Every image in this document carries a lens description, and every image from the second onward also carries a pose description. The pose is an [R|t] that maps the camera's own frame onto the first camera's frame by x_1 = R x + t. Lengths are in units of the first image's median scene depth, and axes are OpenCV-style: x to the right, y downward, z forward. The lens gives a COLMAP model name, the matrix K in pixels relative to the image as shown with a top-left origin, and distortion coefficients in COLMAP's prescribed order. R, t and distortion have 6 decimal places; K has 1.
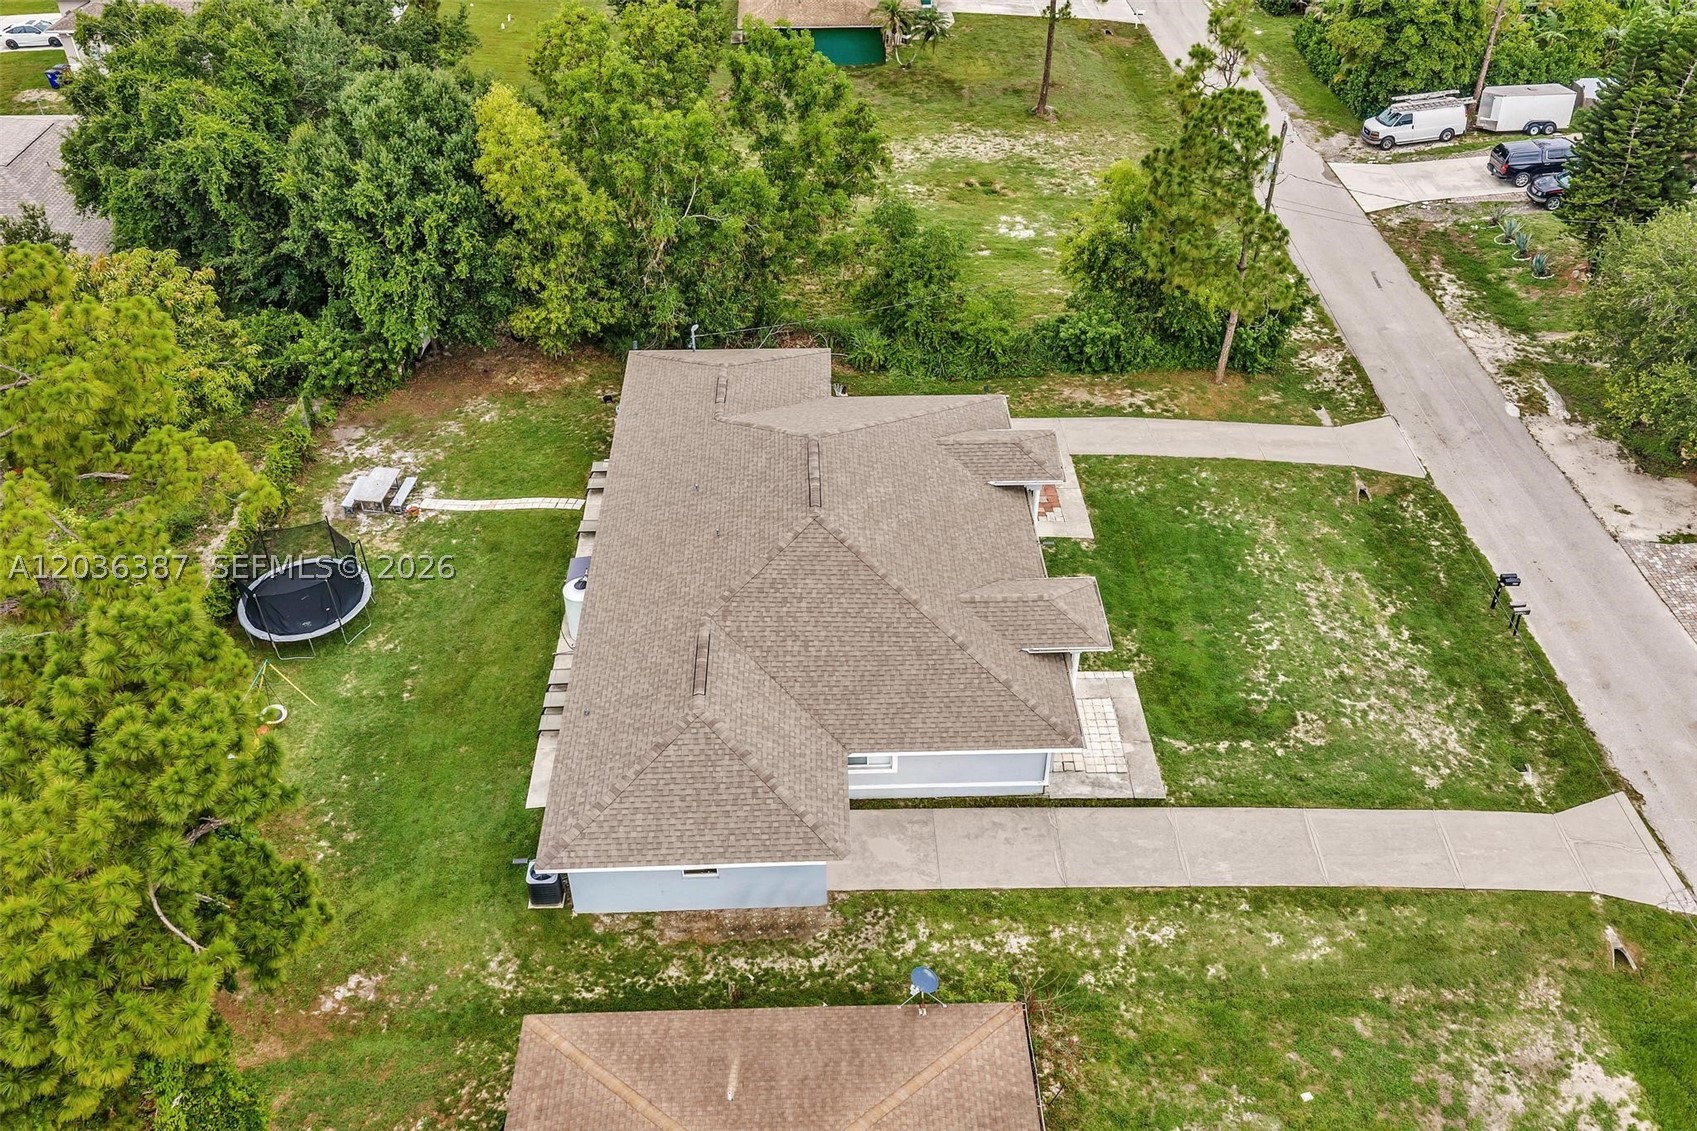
lens RADIAL K [[1398.4, 0, 848.5], [0, 1398.4, 565.5], [0, 0, 1]] dist [-0.003745, -0.007020]
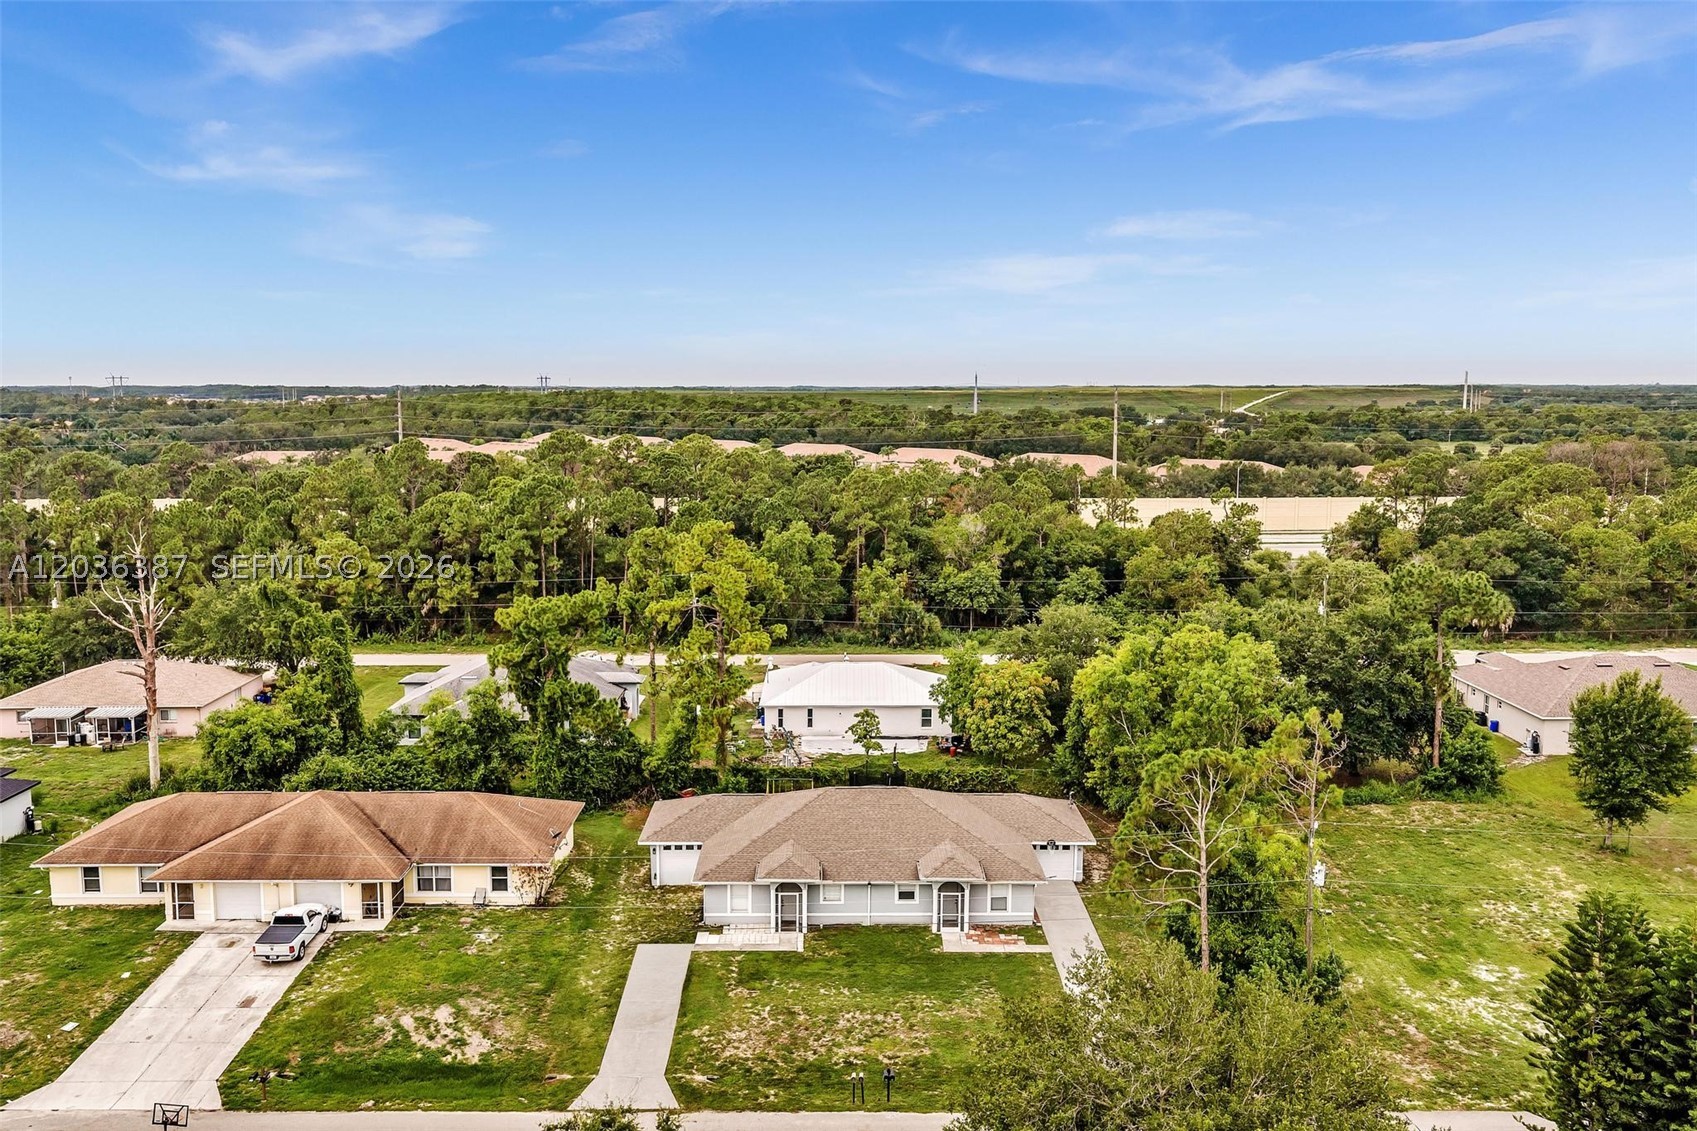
lens RADIAL K [[1418.3, 0, 848.5], [0, 1418.3, 565.5], [0, 0, 1]] dist [-0.003438, 0.000082]
pose [[-0.023590, 0.122723, -0.992161, 1.807275], [-0.620480, 0.776358, 0.110783, -0.491416], [0.783867, 0.618229, 0.057833, 0.701669]]
